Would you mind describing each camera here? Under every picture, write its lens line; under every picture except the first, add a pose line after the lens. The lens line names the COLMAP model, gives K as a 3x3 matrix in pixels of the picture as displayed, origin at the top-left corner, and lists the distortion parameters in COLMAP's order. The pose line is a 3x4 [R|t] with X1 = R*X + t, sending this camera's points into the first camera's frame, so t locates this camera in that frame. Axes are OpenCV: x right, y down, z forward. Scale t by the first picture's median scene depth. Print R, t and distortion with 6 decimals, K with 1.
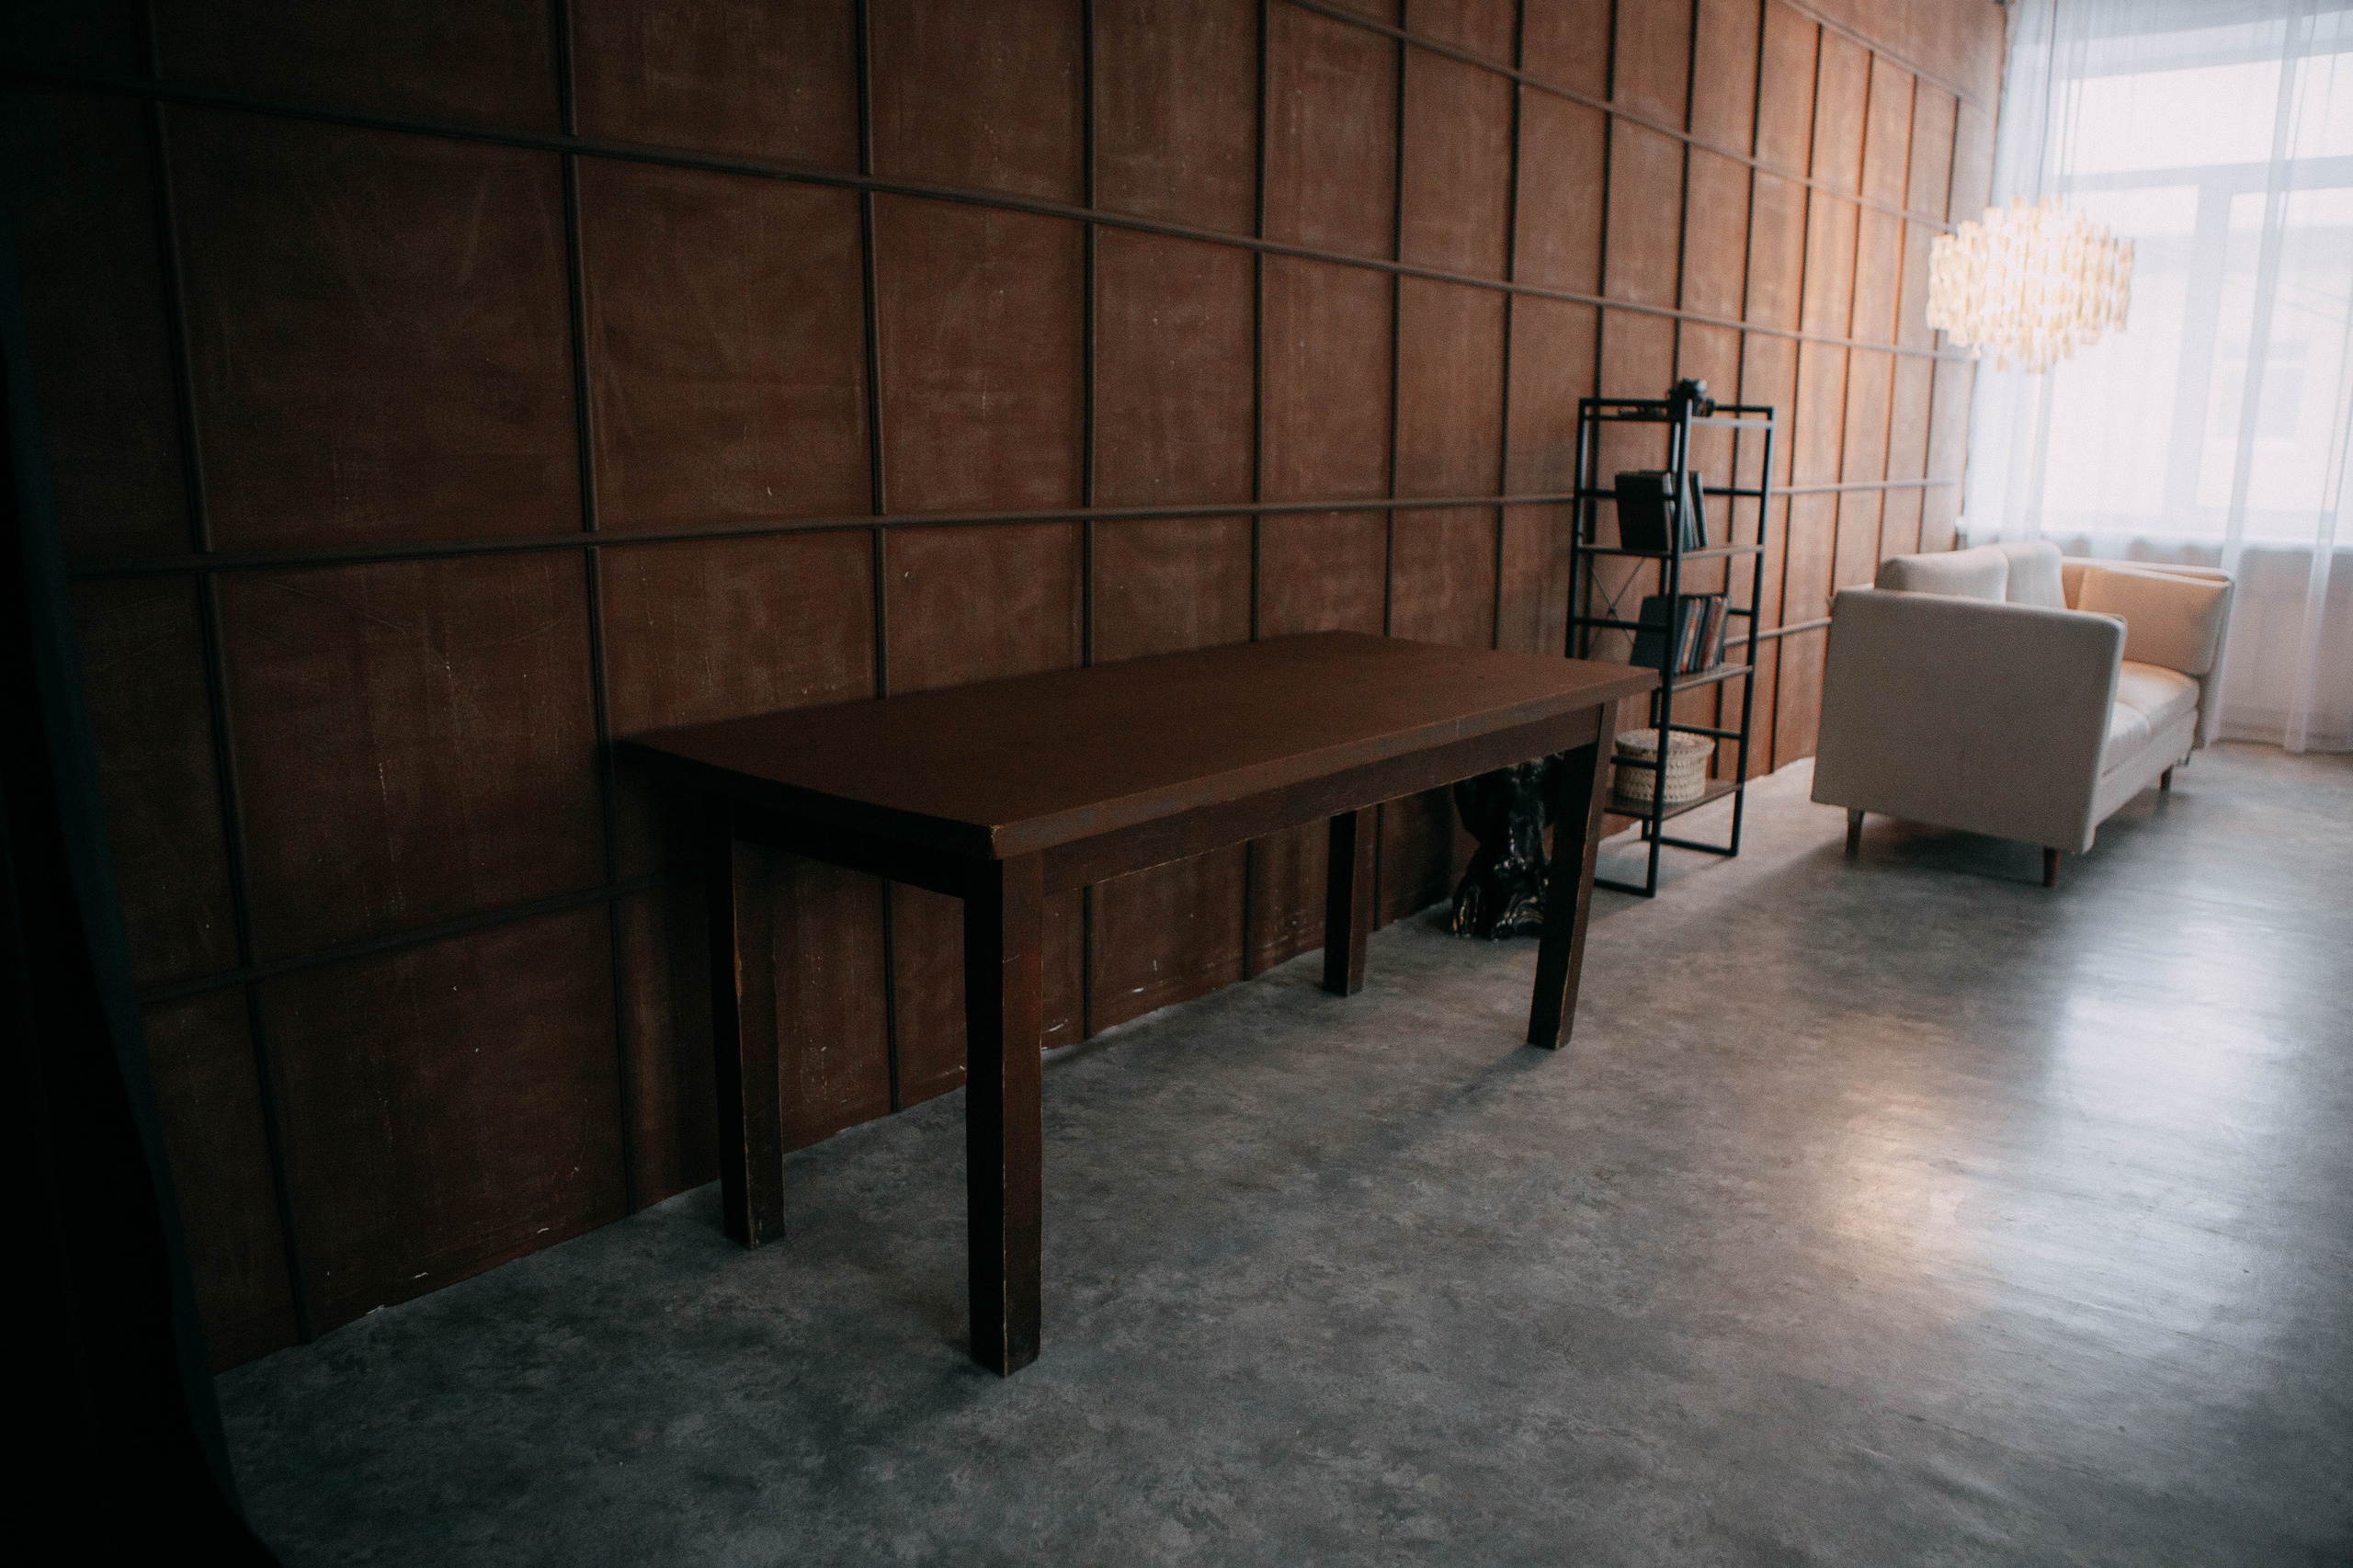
lens RADIAL K [[1655.5, 0, 1185.5], [0, 1655.5, 772.4], [0, 0, 1]] dist [-0.107462, 0.078141]
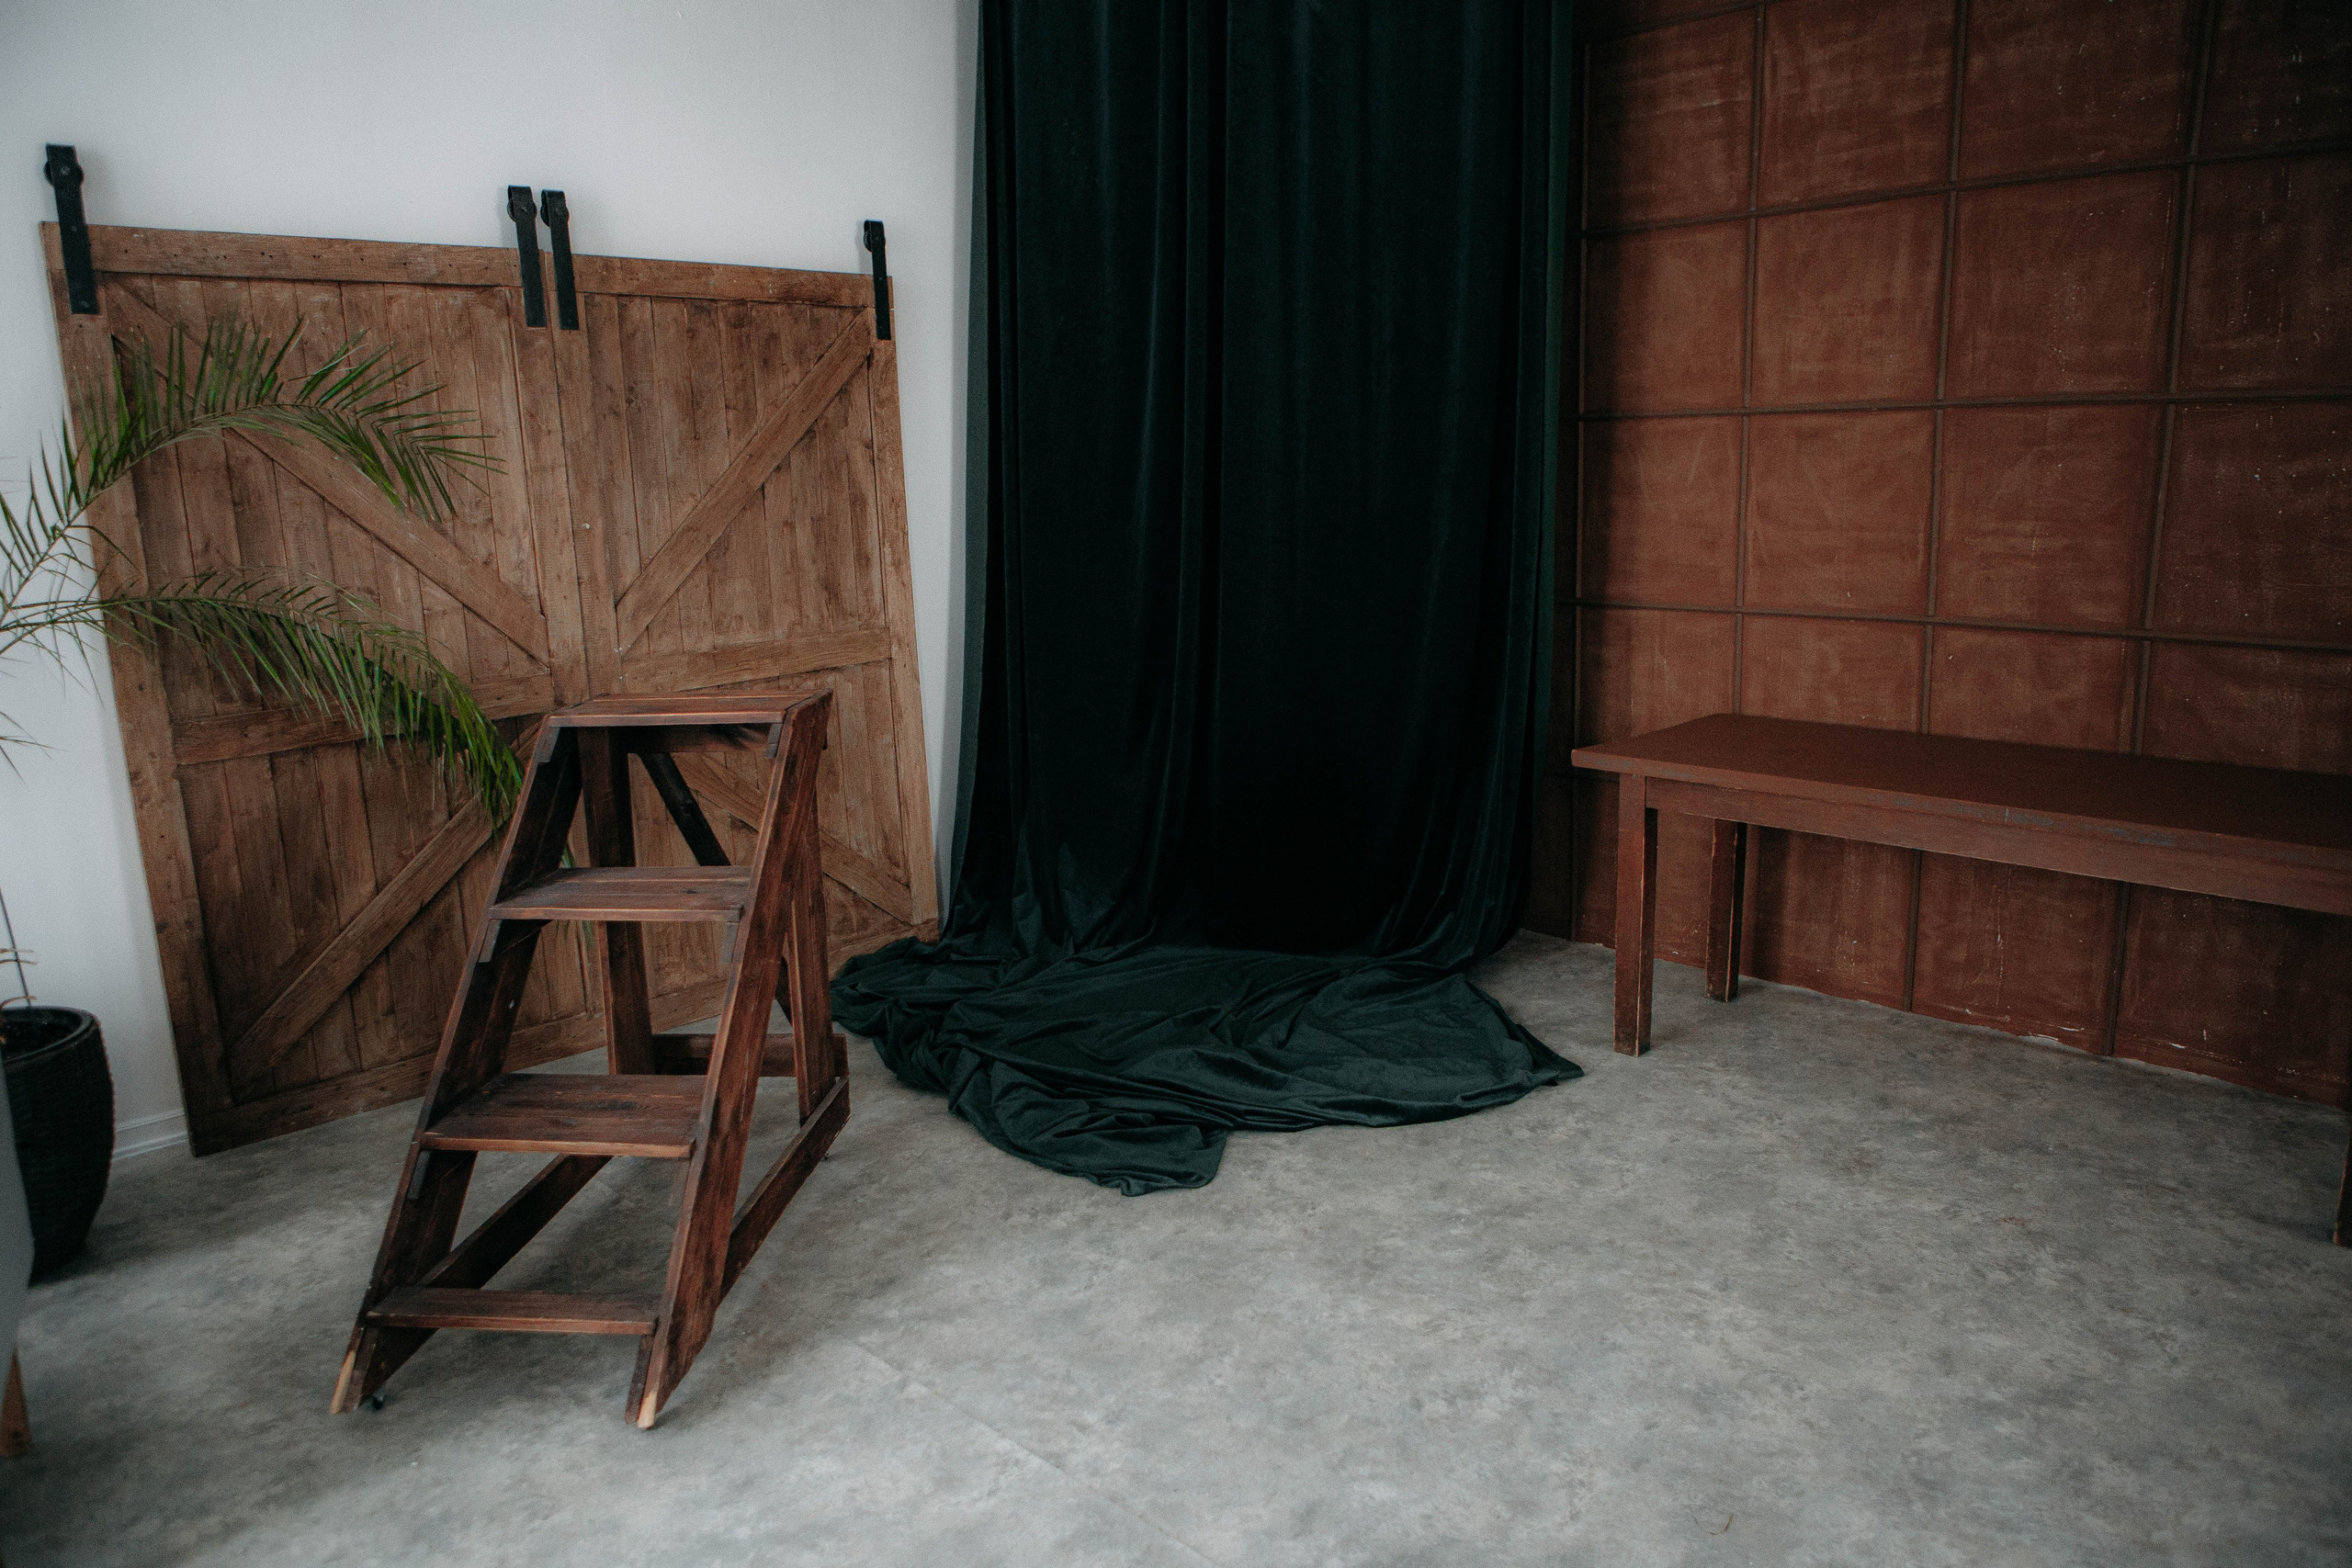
lens RADIAL K [[1632.6, 0, 1163.5], [0, 1632.6, 788.1], [0, 0, 1]] dist [-0.102477, 0.075837]
pose [[-0.095950, 0.183613, -0.978305, 1.241828], [-0.186526, 0.962112, 0.198868, -0.148473], [0.977753, 0.201561, -0.058066, 0.373300]]
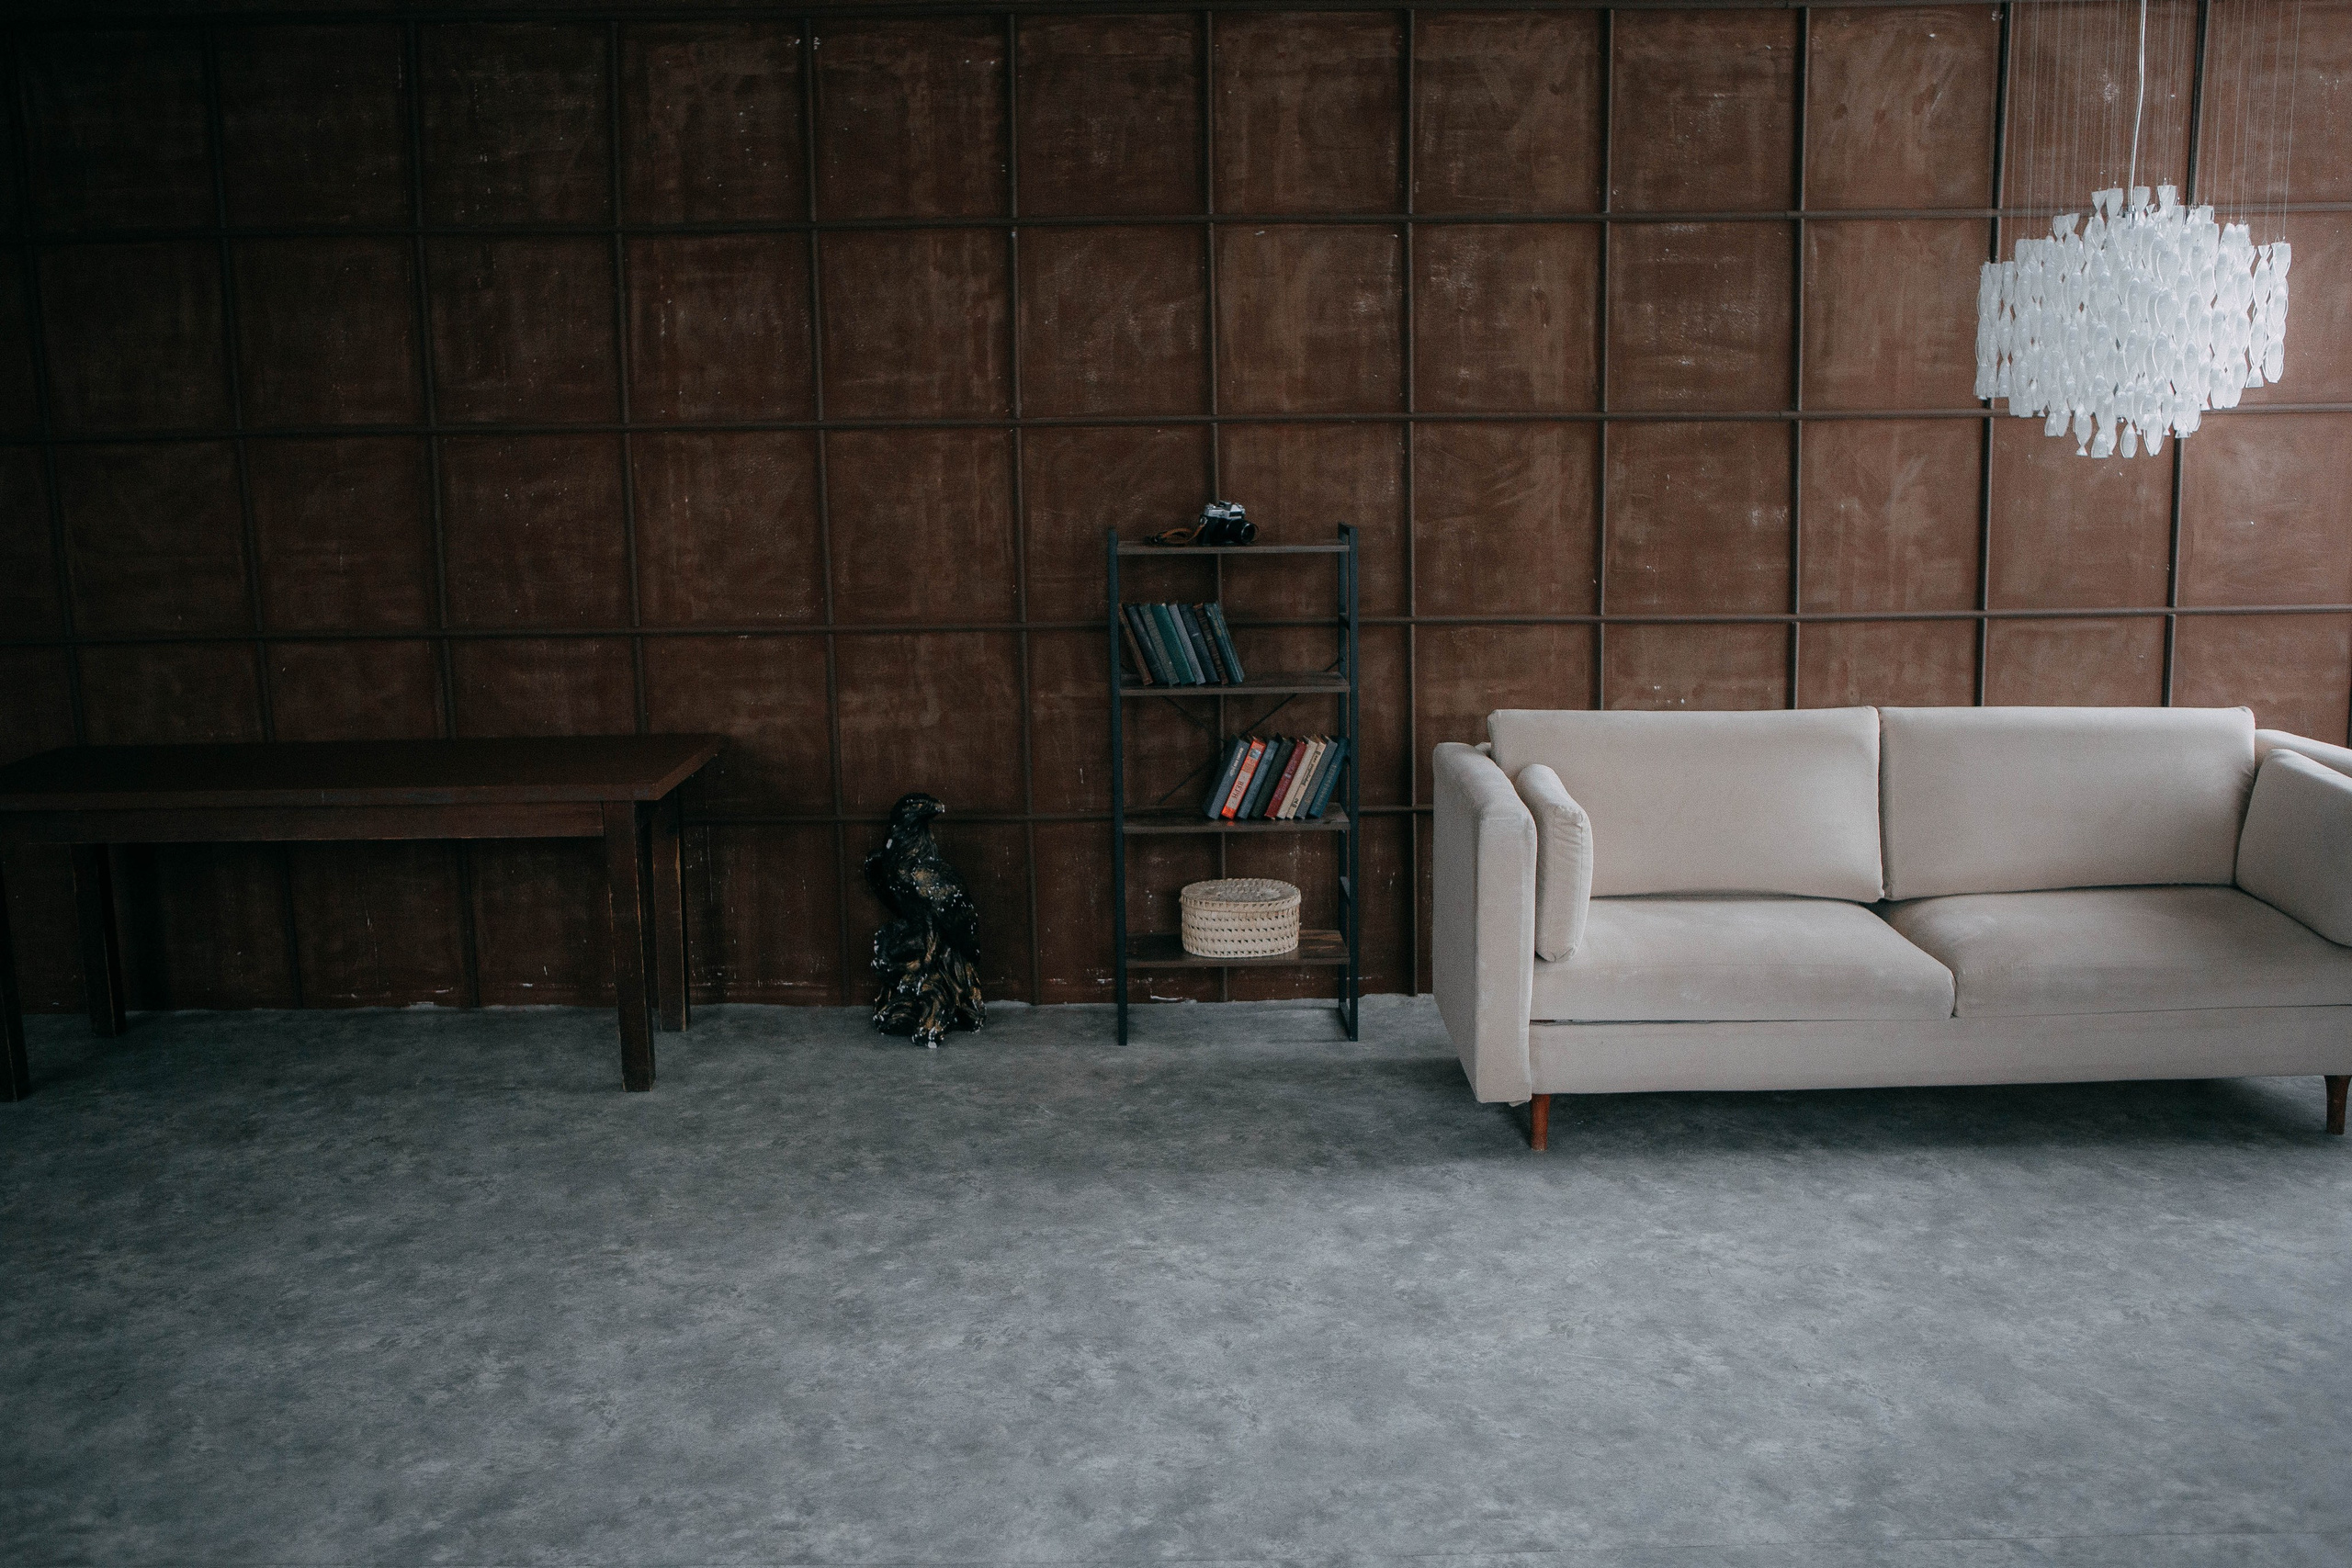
lens RADIAL K [[2040.6, 0, 1167.5], [0, 2040.6, 774.3], [0, 0, 1]] dist [-0.096066, 0.119151]
pose [[0.650091, 0.099375, -0.753330, 1.729329], [-0.130609, 0.991270, 0.018053, -0.153197], [0.748548, 0.086655, 0.657394, 0.334354]]
